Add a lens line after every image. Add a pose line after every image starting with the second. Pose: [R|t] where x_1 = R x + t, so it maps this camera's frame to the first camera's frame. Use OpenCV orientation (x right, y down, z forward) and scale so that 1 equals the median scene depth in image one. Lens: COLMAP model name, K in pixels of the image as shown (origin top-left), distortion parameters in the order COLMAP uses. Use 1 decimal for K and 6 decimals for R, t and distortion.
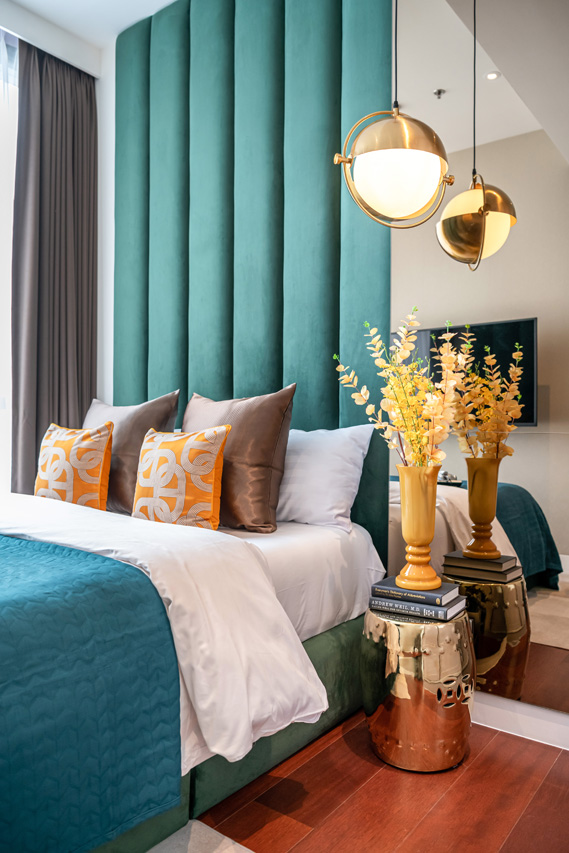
lens RADIAL K [[611.5, 0, 284.5], [0, 611.5, 426.5], [0, 0, 1]] dist [-0.032969, 0.003597]
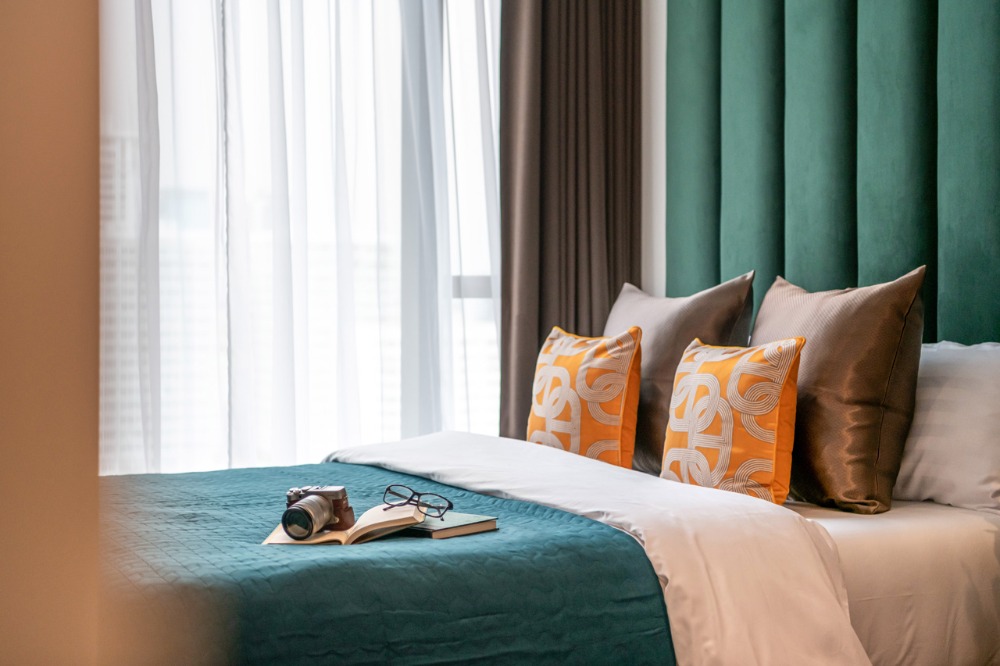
lens RADIAL K [[1571.0, 0, 500.0], [0, 1571.0, 333.0], [0, 0, 1]] dist [0.026542, 0.051797]
pose [[0.901115, 0.007200, -0.433520, 0.315301], [0.002485, 0.999760, 0.021771, -0.040801], [0.433573, -0.020696, 0.900881, -0.562401]]
